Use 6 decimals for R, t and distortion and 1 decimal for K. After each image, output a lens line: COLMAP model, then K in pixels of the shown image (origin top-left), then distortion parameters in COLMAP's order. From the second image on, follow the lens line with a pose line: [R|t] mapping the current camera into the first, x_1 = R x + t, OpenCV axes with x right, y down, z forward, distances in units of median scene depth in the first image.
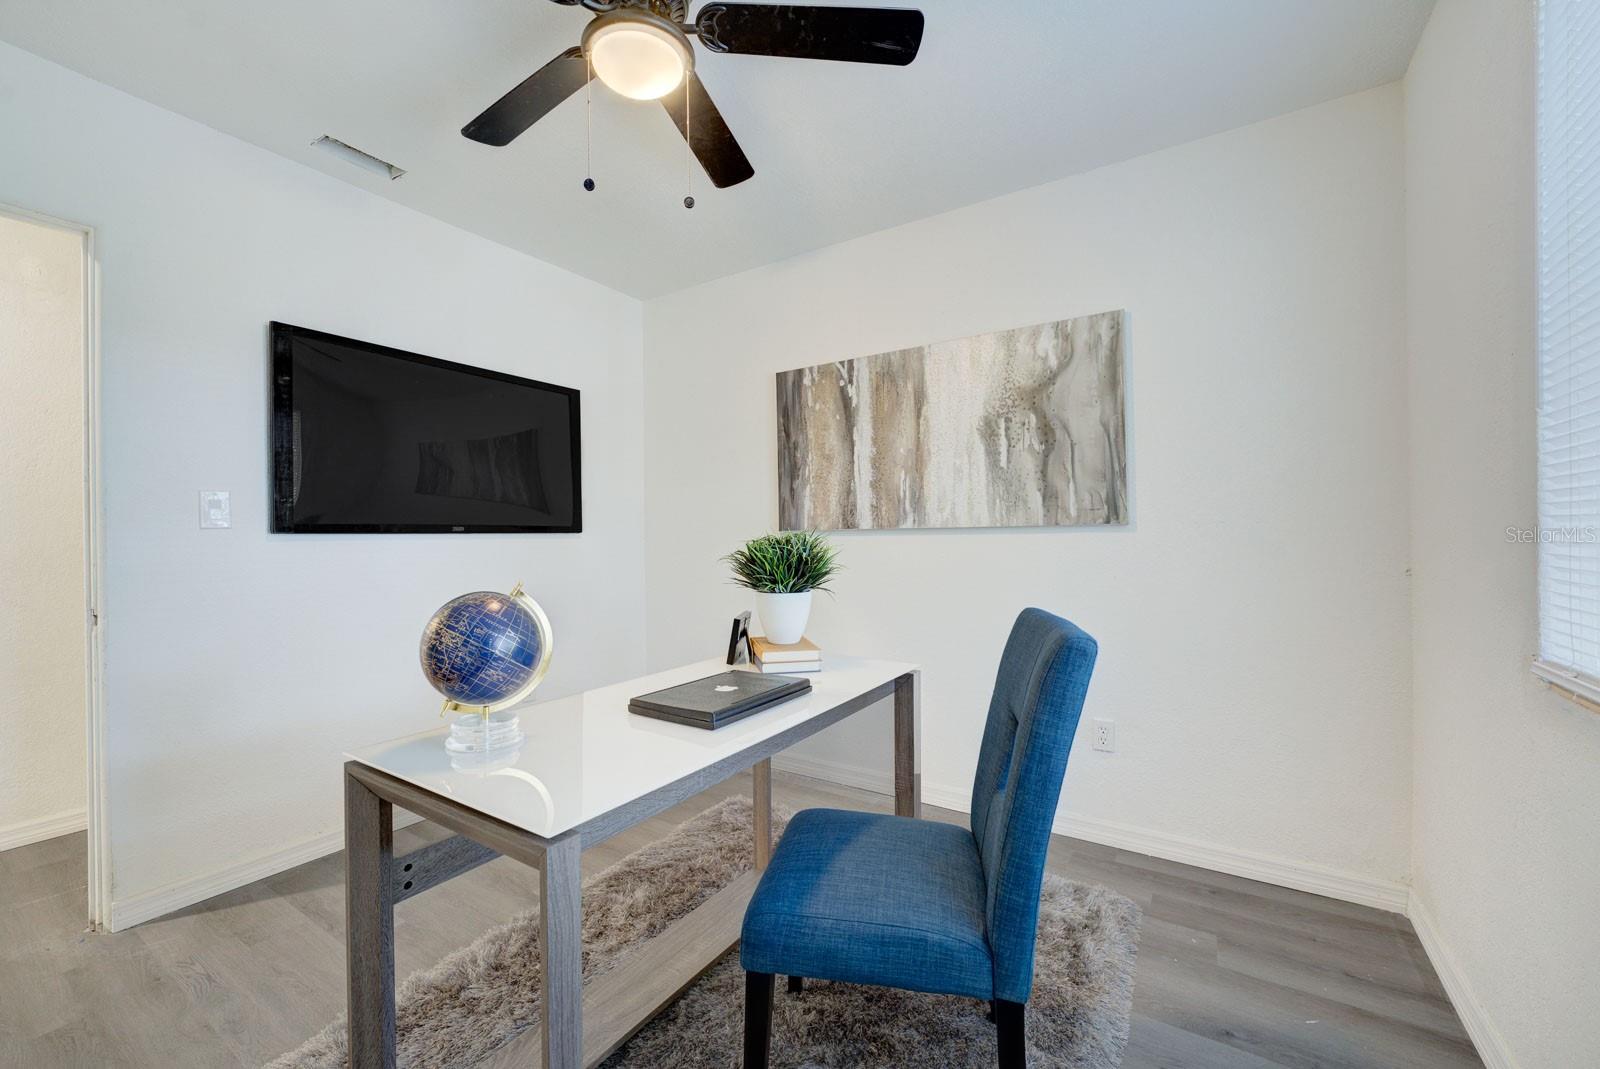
lens RADIAL K [[646.2, 0, 797.2], [0, 646.2, 530.7], [0, 0, 1]] dist [-0.006976, -0.001545]
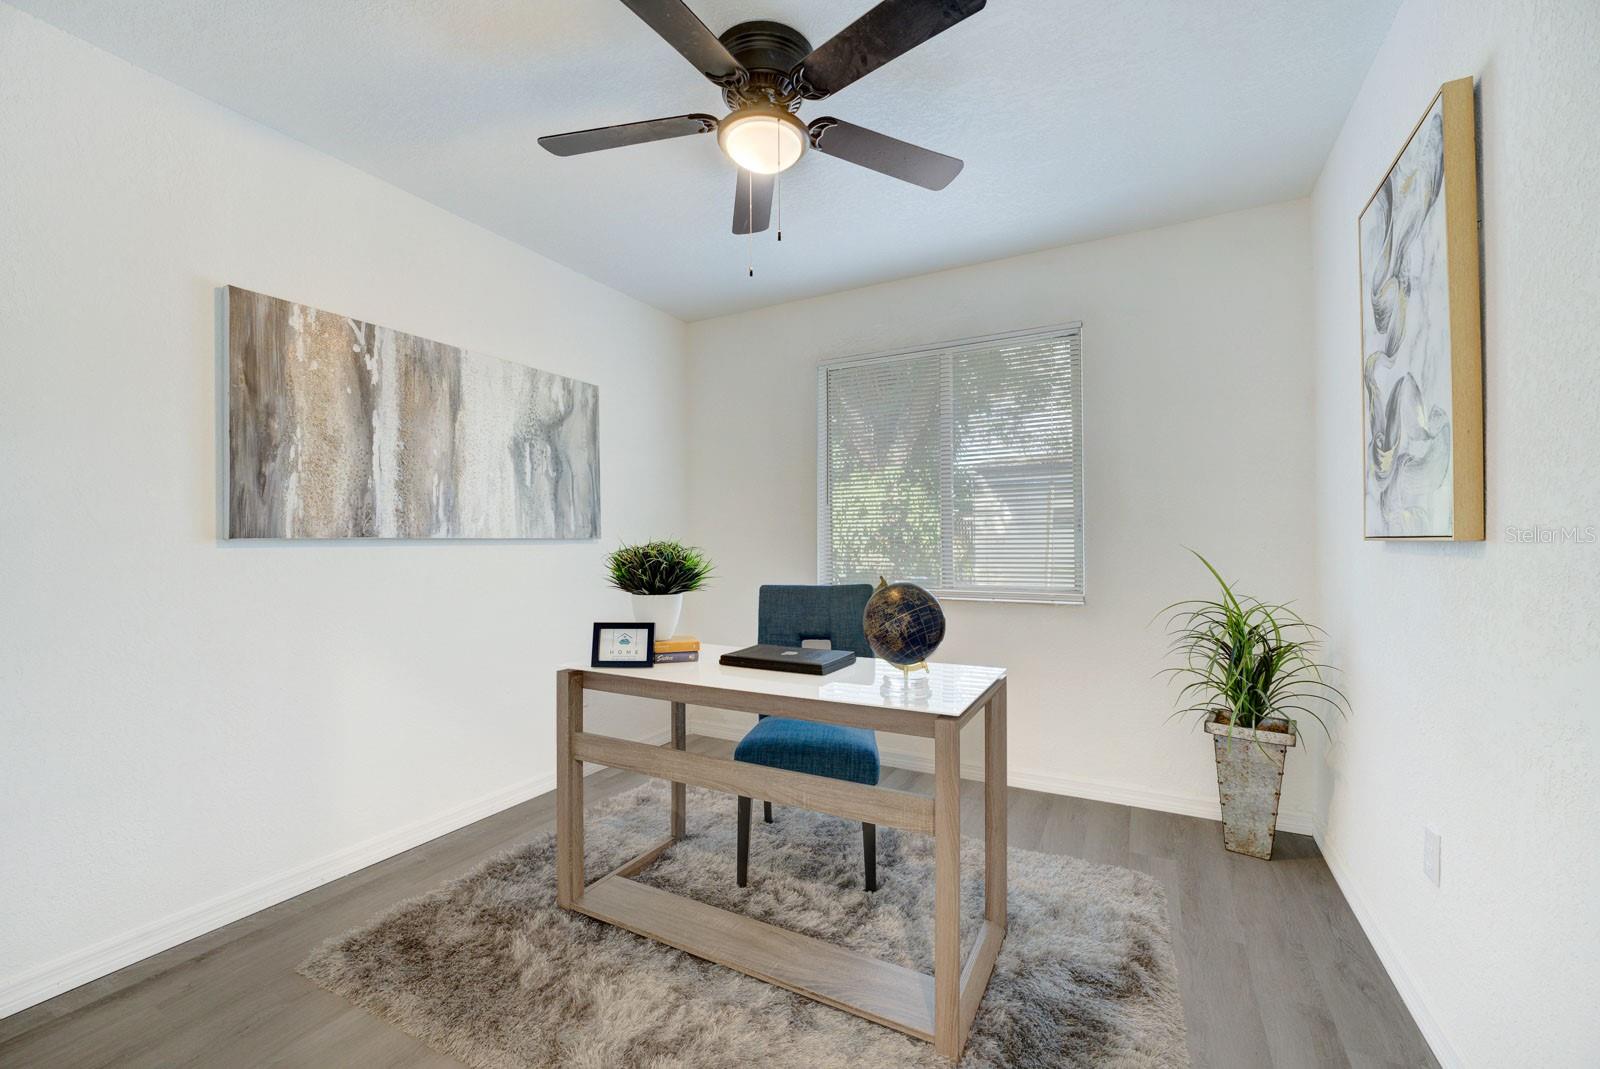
lens RADIAL K [[646.2, 0, 798.6], [0, 646.2, 539.7], [0, 0, 1]] dist [-0.006976, -0.001545]
pose [[-0.083682, 0.022604, 0.996236, -0.759480], [0.009769, 0.999713, -0.021862, 0.022637], [-0.996445, 0.007903, -0.083879, 0.557114]]
